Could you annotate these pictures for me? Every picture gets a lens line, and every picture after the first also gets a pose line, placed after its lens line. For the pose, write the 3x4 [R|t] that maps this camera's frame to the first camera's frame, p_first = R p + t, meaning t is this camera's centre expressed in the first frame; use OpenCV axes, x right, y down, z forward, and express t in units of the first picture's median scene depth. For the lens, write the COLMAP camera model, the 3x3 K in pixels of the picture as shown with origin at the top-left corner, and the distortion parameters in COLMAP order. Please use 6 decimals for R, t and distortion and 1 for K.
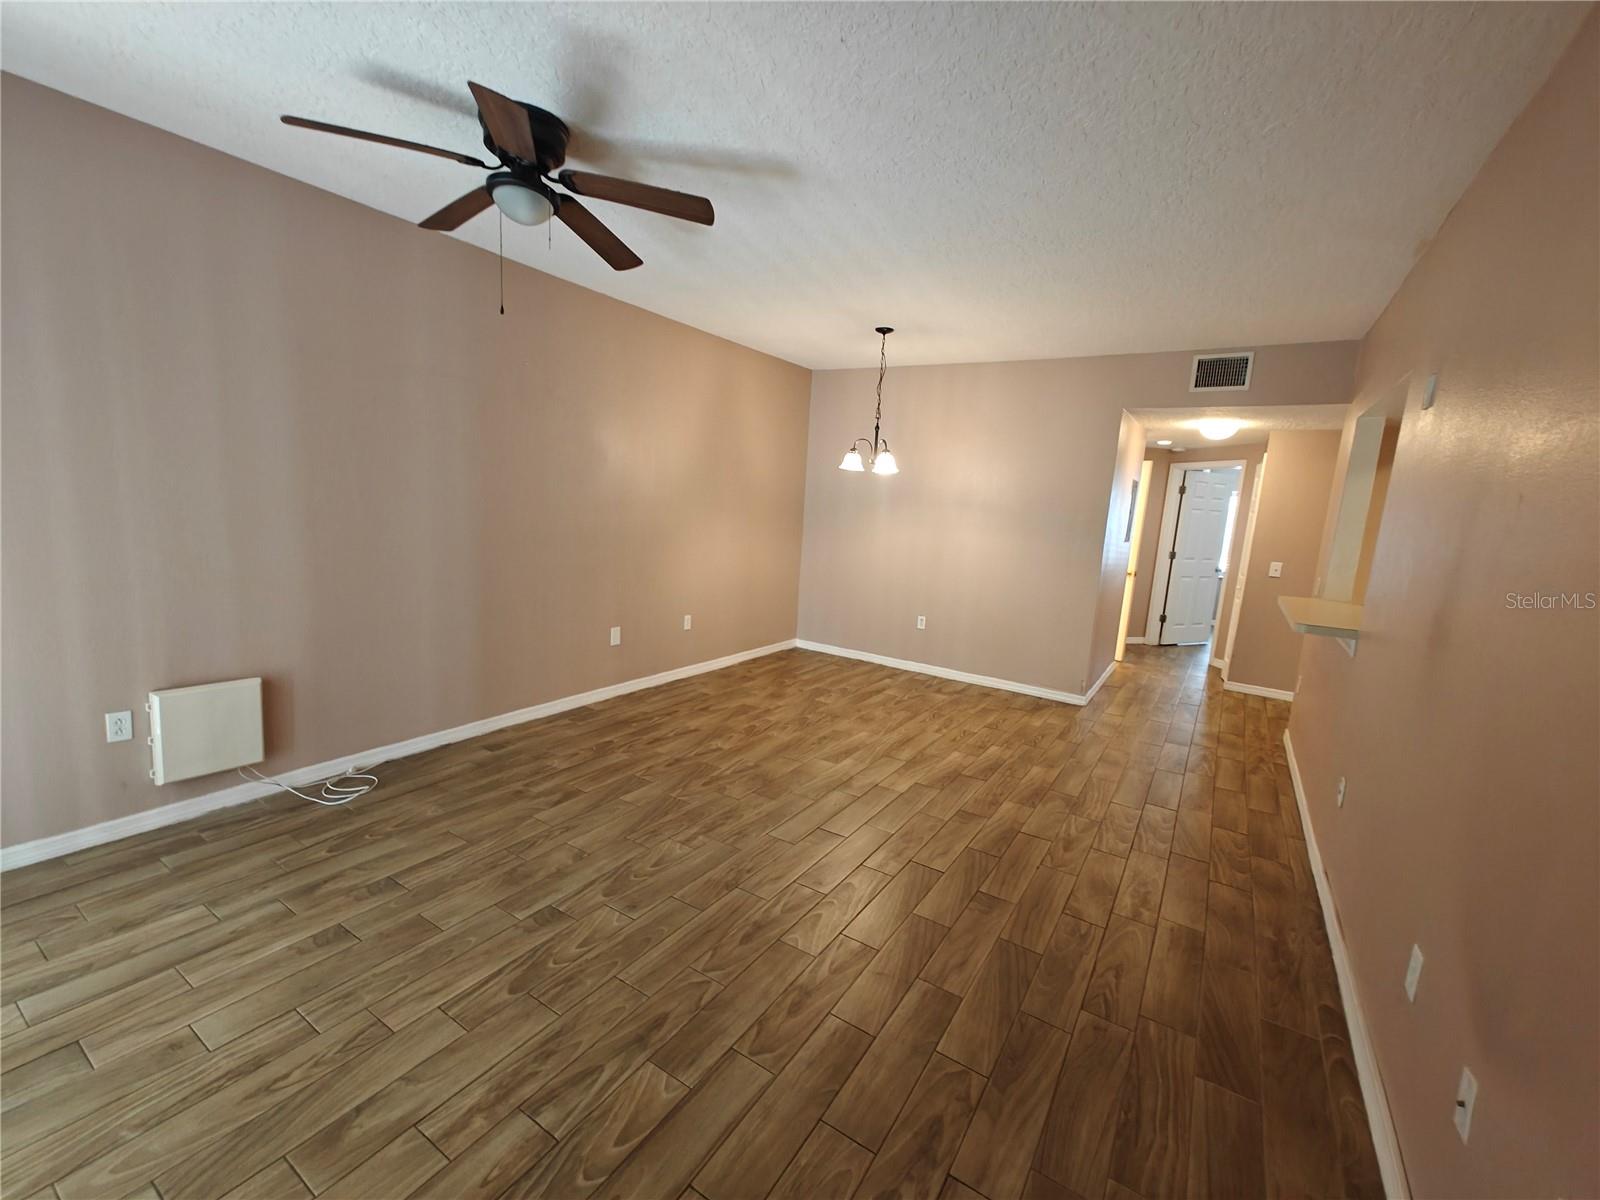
lens RADIAL K [[673.4, 0, 799.8], [0, 673.4, 603.0], [0, 0, 1]] dist [0.003896, -0.000712]
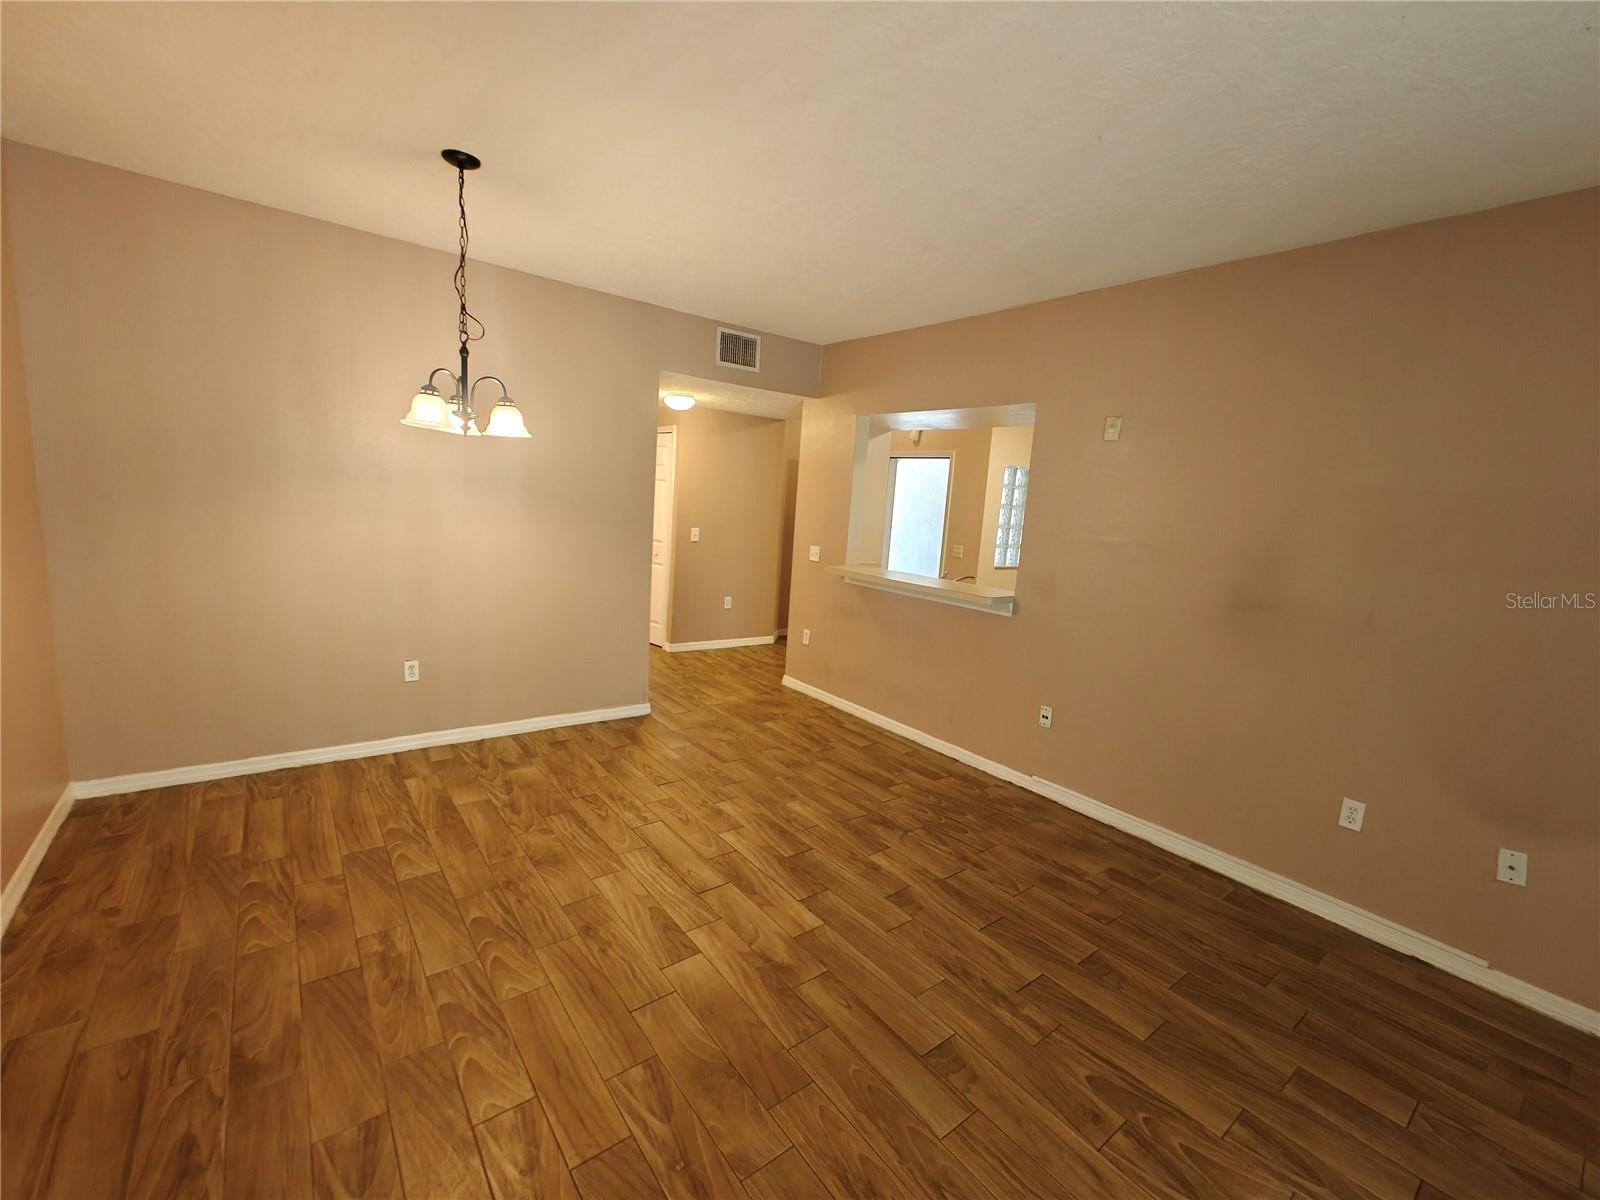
lens RADIAL K [[673.4, 0, 799.8], [0, 673.4, 603.0], [0, 0, 1]] dist [0.003896, -0.000712]
pose [[0.335505, -0.181607, 0.924367, -0.355748], [0.098531, 0.982625, 0.157290, -0.128536], [-0.936871, 0.038307, 0.347569, 0.616723]]
